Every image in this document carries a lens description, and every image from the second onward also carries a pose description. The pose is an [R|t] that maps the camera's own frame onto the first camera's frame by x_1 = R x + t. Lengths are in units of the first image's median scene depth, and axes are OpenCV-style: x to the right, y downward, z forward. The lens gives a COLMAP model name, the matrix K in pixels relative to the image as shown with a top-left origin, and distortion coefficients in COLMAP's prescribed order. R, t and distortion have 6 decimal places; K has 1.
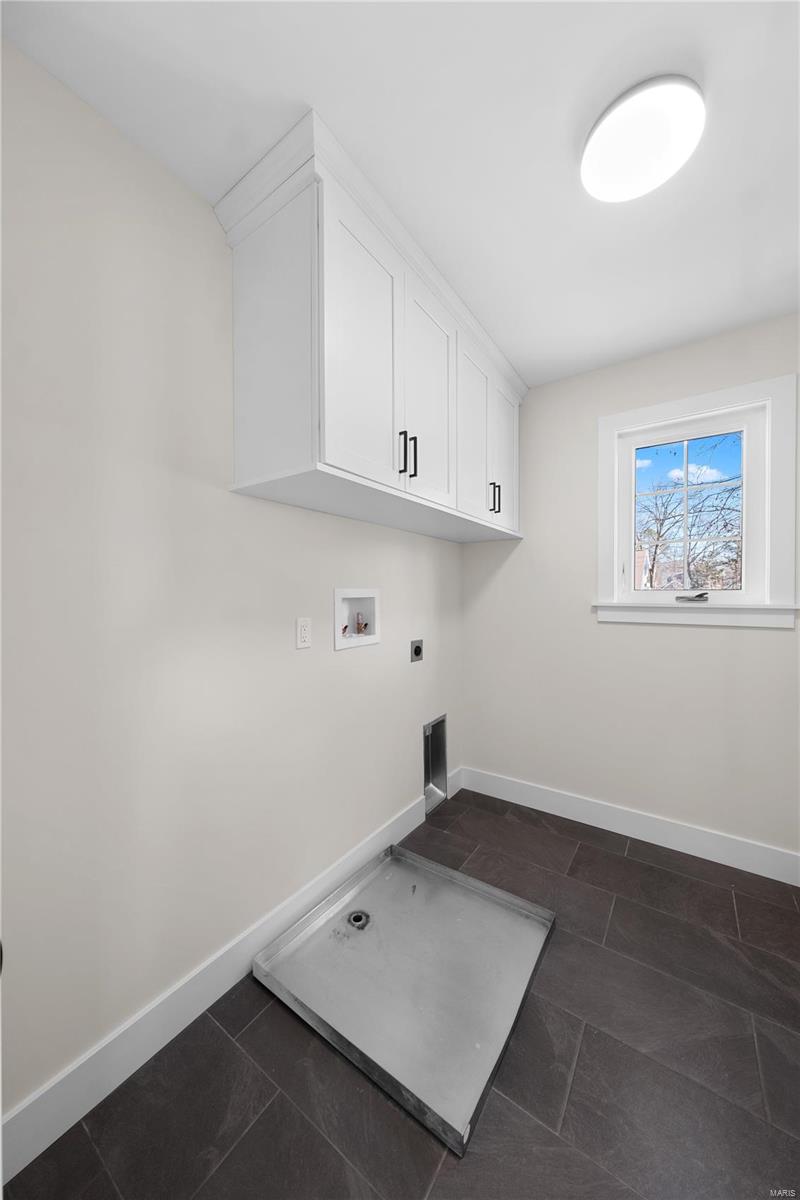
lens RADIAL K [[416.1, 0, 403.1], [0, 416.1, 596.7], [0, 0, 1]] dist [0.001030, 0.000164]
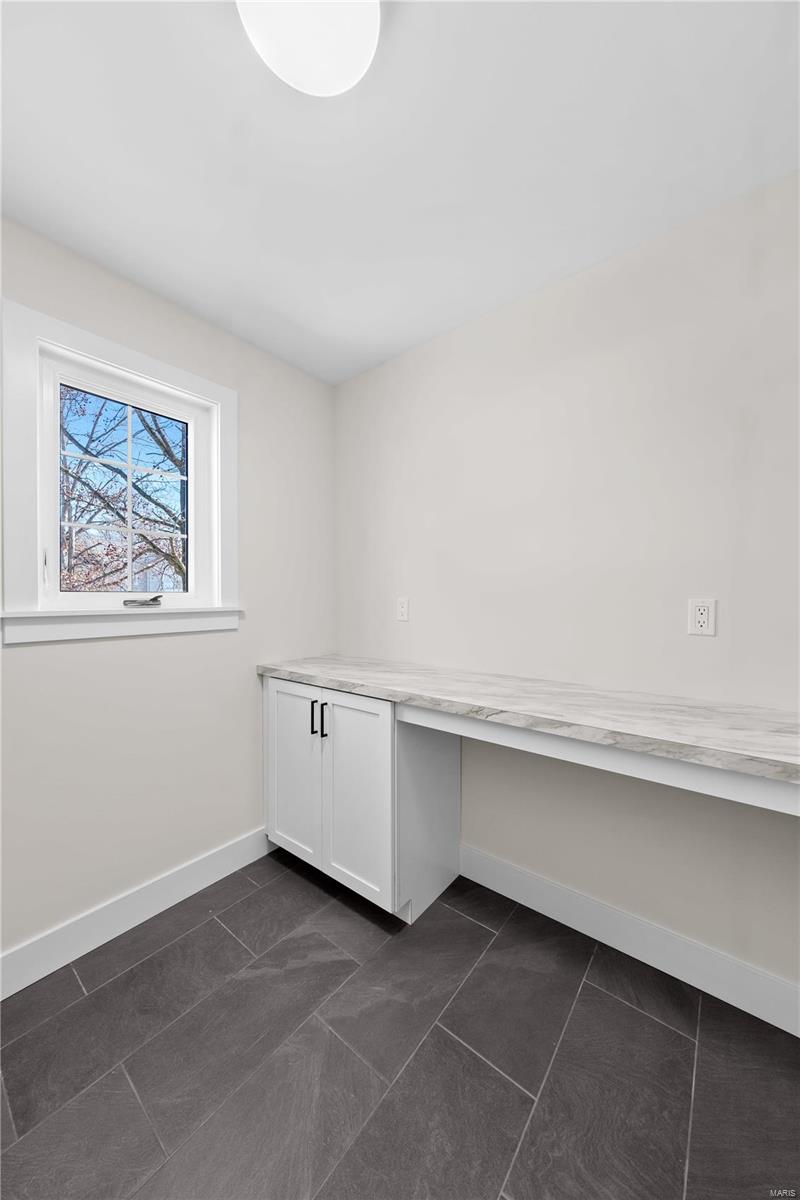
lens RADIAL K [[416.1, 0, 404.0], [0, 416.1, 598.4], [0, 0, 1]] dist [0.001030, 0.000164]
pose [[0.050592, -0.002118, 0.998717, -0.107490], [0.010902, 0.999939, 0.001568, 0.000638], [-0.998660, 0.010809, 0.050612, 0.503144]]
